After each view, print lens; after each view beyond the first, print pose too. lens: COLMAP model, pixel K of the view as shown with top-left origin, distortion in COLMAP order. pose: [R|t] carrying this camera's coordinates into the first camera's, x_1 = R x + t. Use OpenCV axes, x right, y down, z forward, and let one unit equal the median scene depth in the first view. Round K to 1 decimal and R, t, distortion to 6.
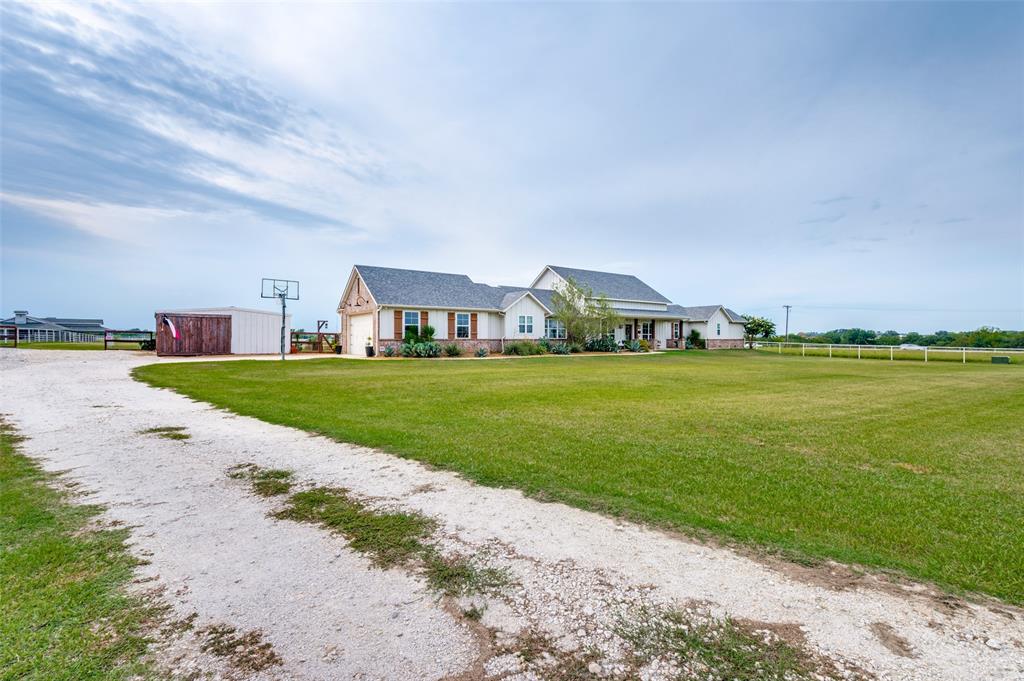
lens RADIAL K [[458.7, 0, 505.7], [0, 458.7, 338.1], [0, 0, 1]] dist [-0.000841, 0.000167]
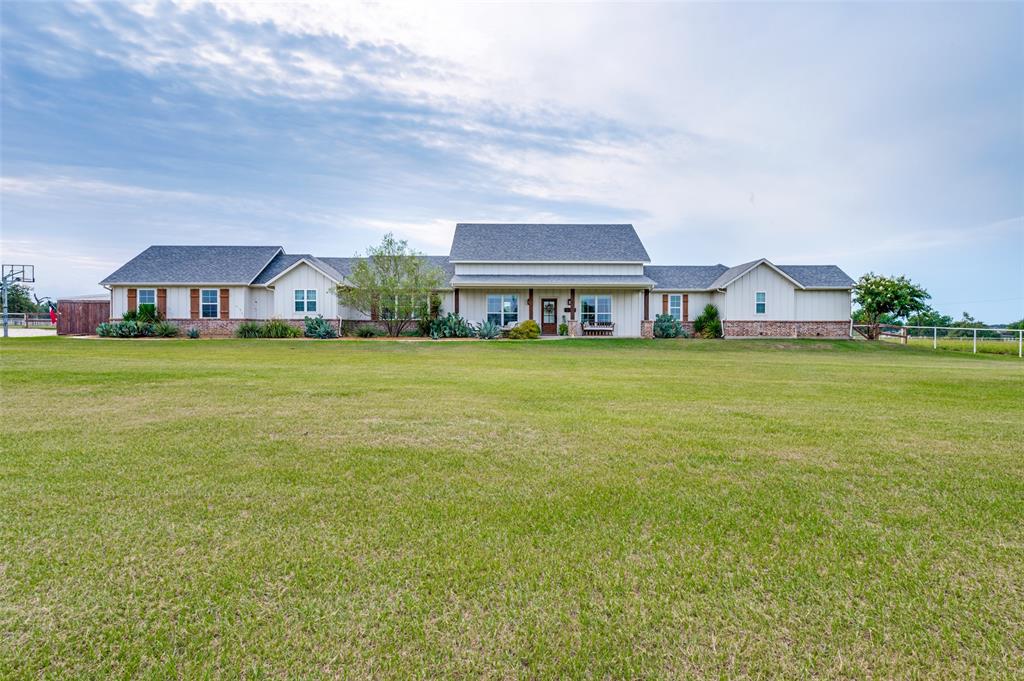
lens RADIAL K [[454.5, 0, 511.4], [0, 454.5, 312.5], [0, 0, 1]] dist [-0.002187, -0.000108]
pose [[0.826057, -0.011397, -0.563472, 0.817493], [-0.001477, 0.999748, -0.022386, 0.008018], [0.563585, 0.019324, 0.825832, 0.579287]]
